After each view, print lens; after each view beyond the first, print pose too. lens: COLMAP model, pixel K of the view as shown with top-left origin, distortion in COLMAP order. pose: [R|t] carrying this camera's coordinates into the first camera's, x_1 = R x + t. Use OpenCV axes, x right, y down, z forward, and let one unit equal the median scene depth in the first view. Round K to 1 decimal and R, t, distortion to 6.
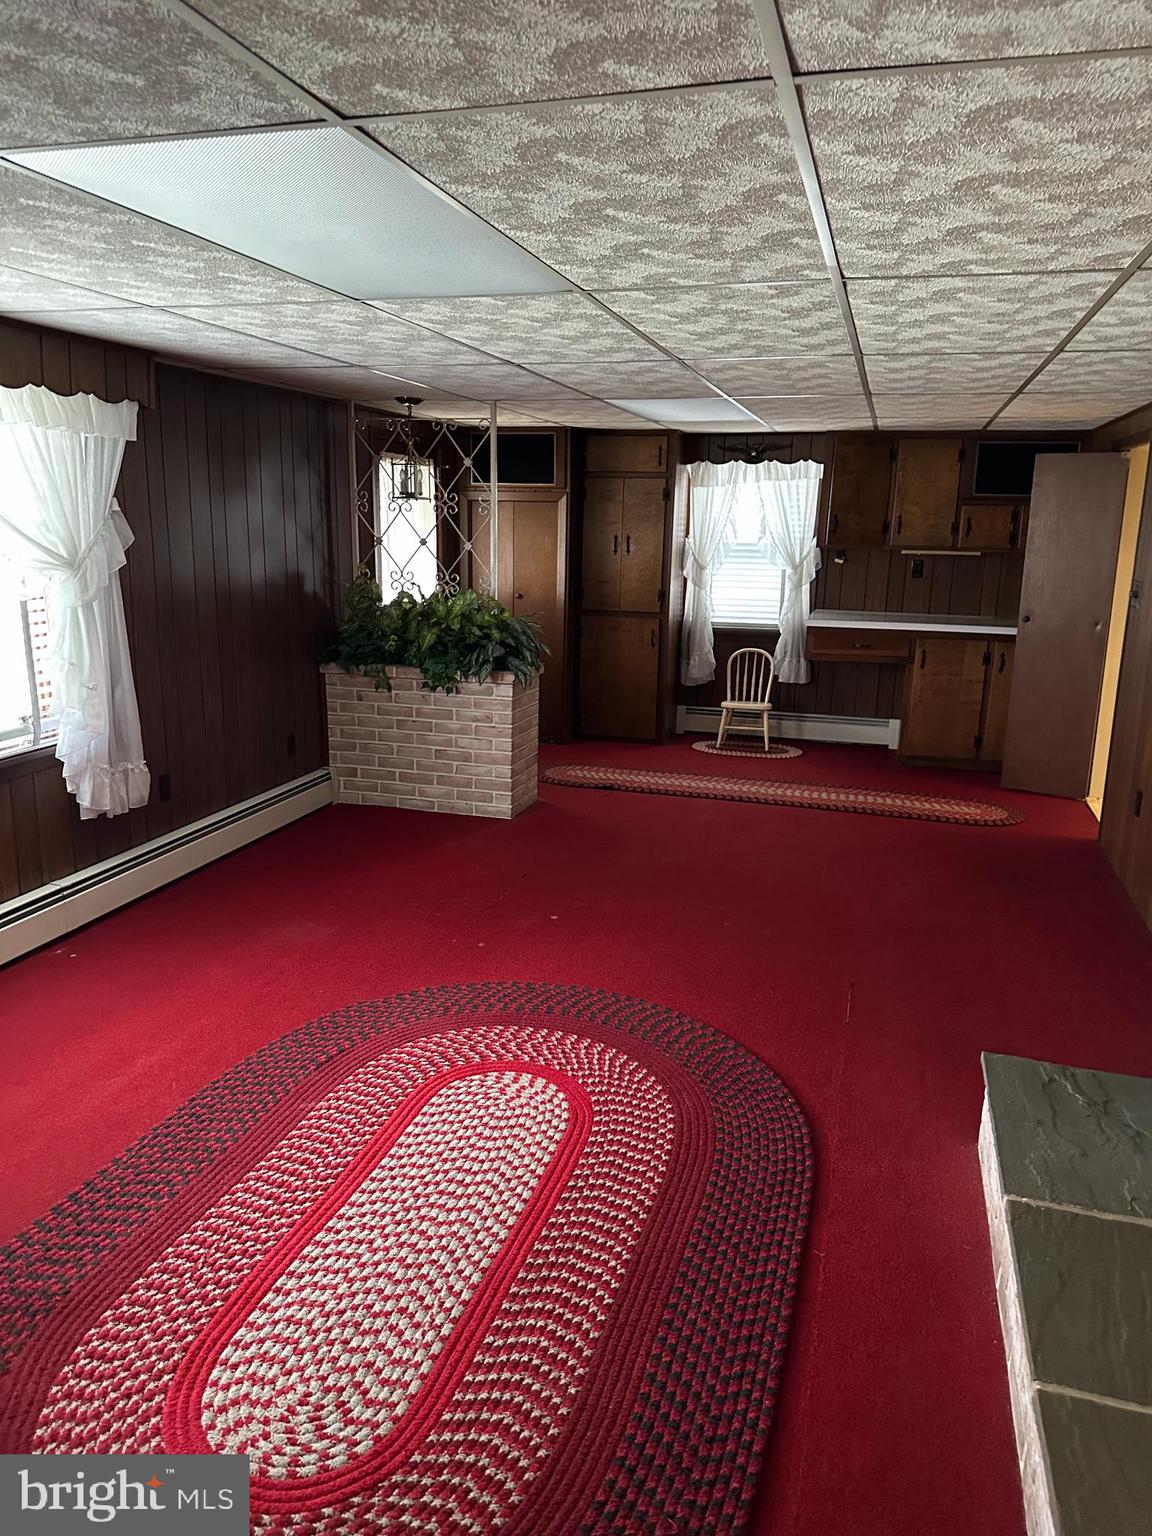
lens RADIAL K [[1078.1, 0, 576.0], [0, 1078.1, 768.0], [0, 0, 1]] dist [0.146289, -0.288192]
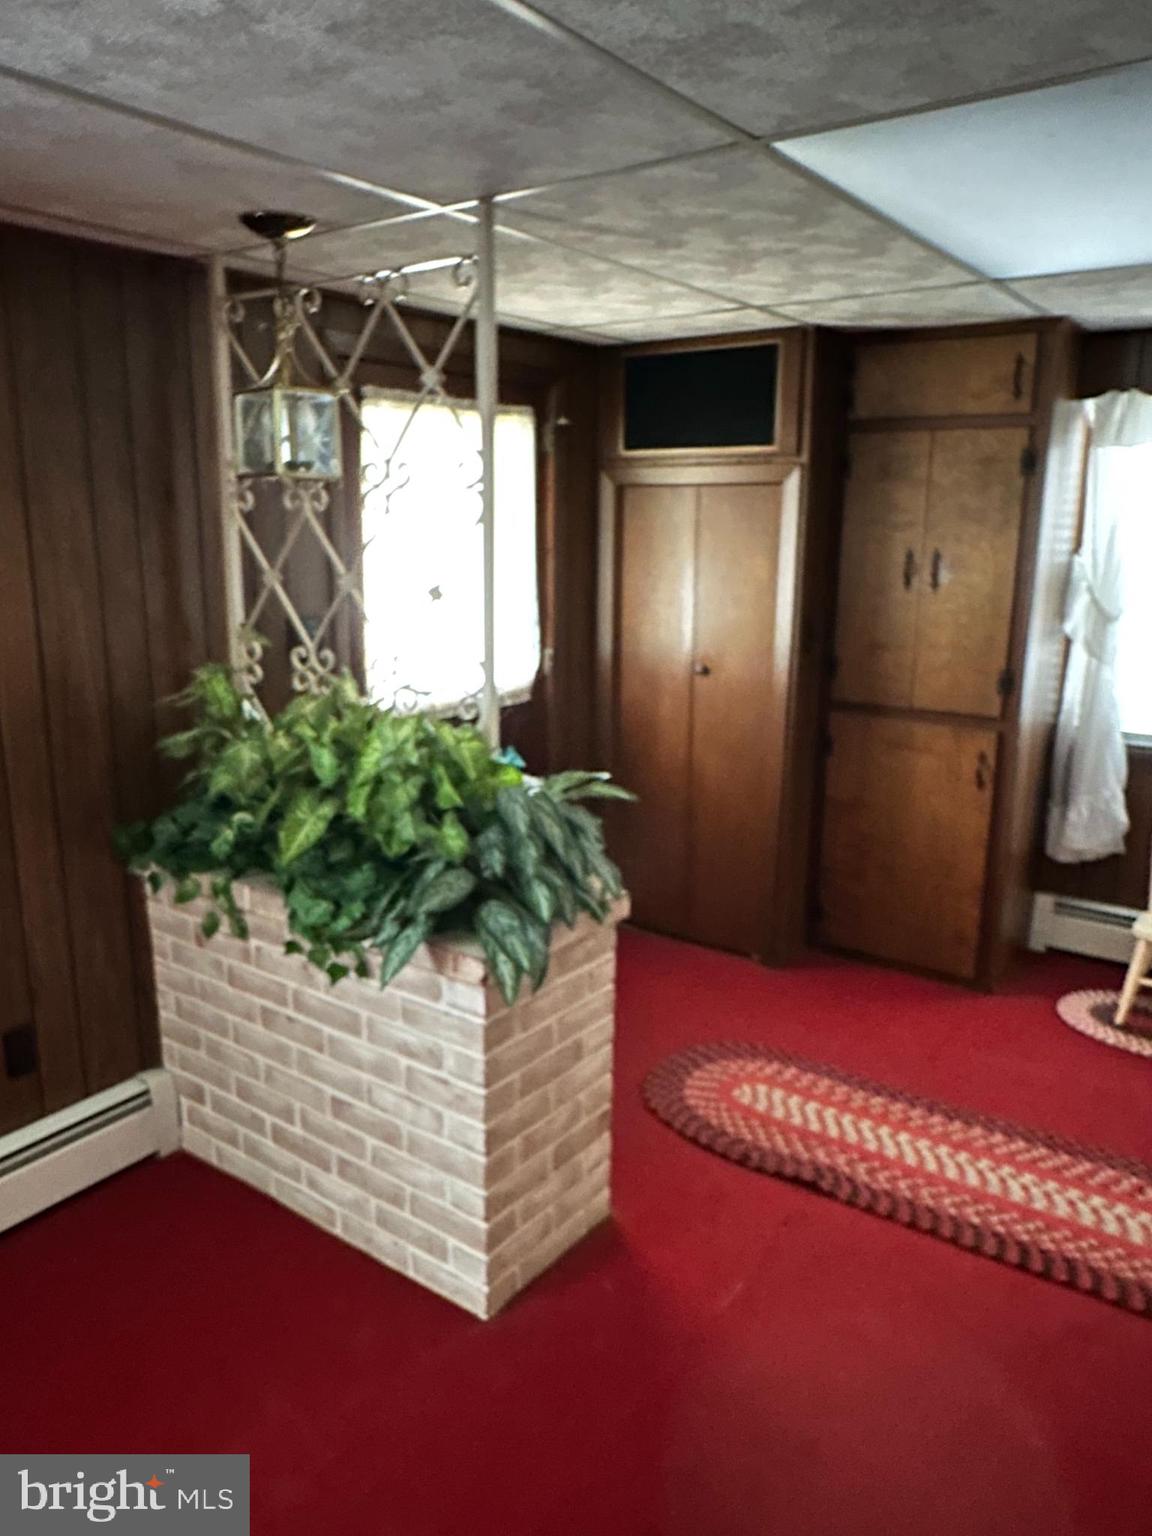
lens RADIAL K [[1098.5, 0, 576.0], [0, 1098.5, 768.0], [0, 0, 1]] dist [0.002875, 0.000888]
pose [[0.941258, 0.063868, -0.331592, 0.066209], [-0.064172, 0.997888, 0.010046, -0.118884], [0.331534, 0.011823, 0.943369, 0.514658]]
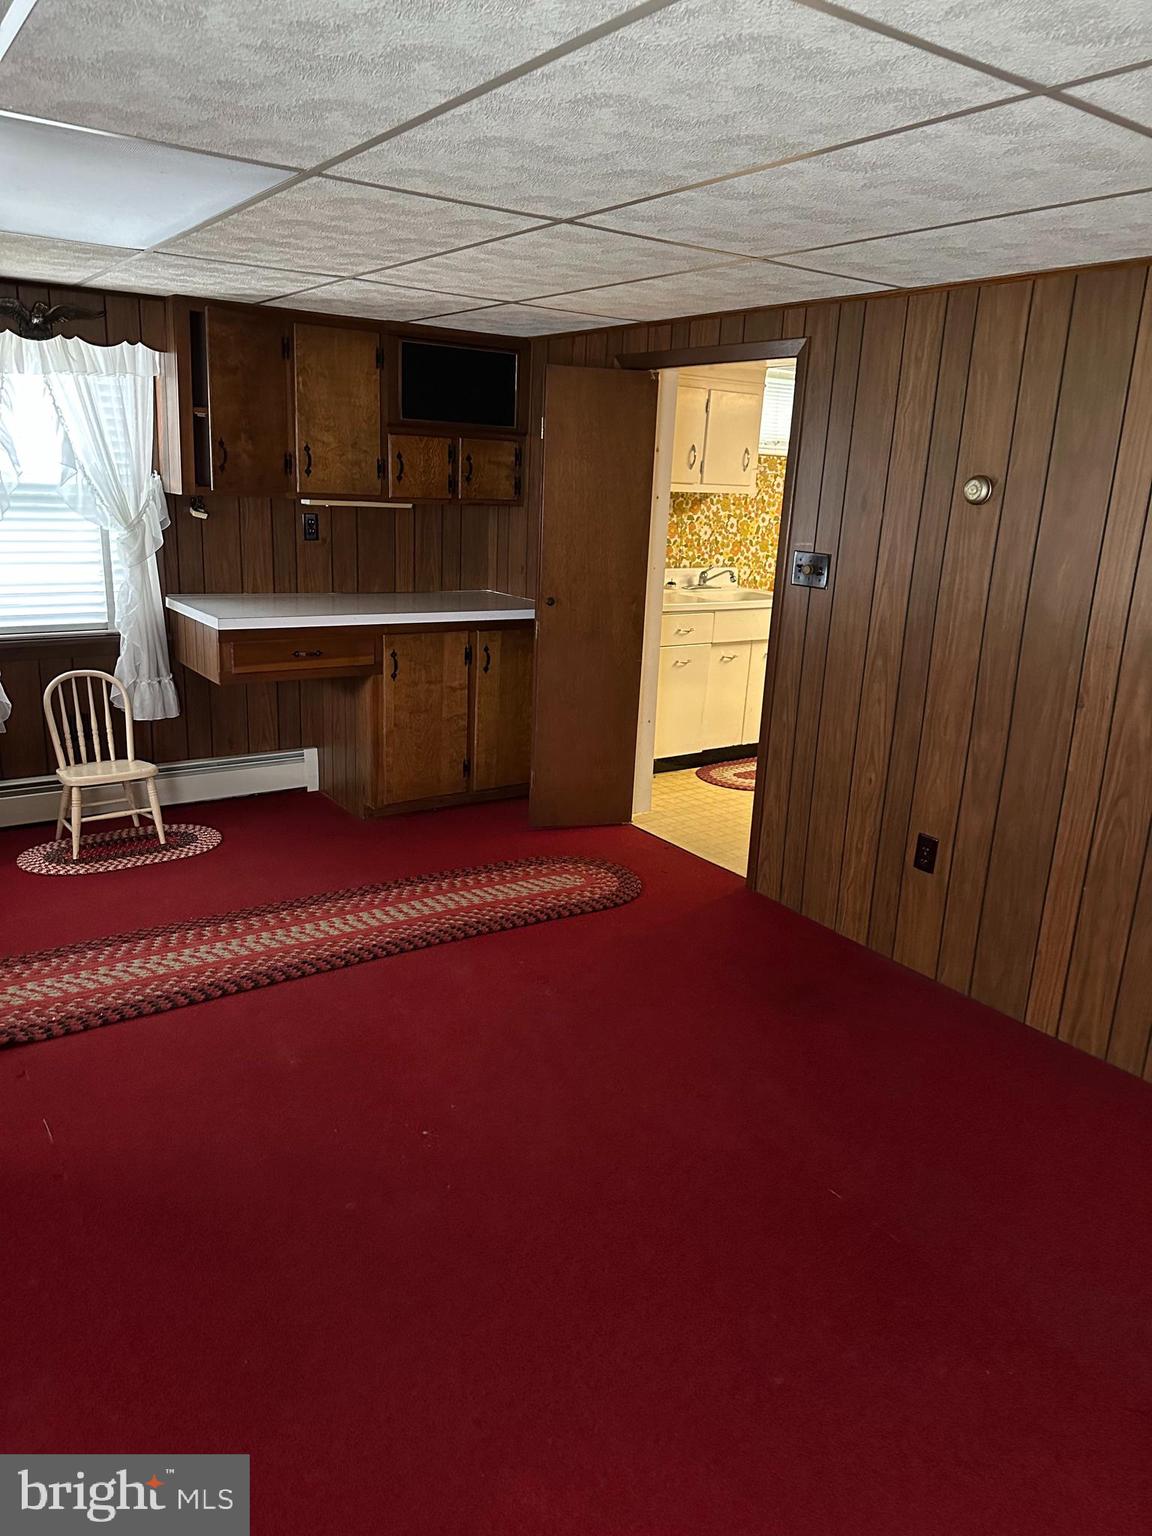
lens RADIAL K [[1078.1, 0, 576.0], [0, 1078.1, 768.0], [0, 0, 1]] dist [0.146289, -0.288192]
pose [[0.620883, -0.198546, 0.758343, -0.130197], [0.145335, 0.979777, 0.137530, -0.108185], [-0.770313, 0.024824, 0.637183, 0.462342]]
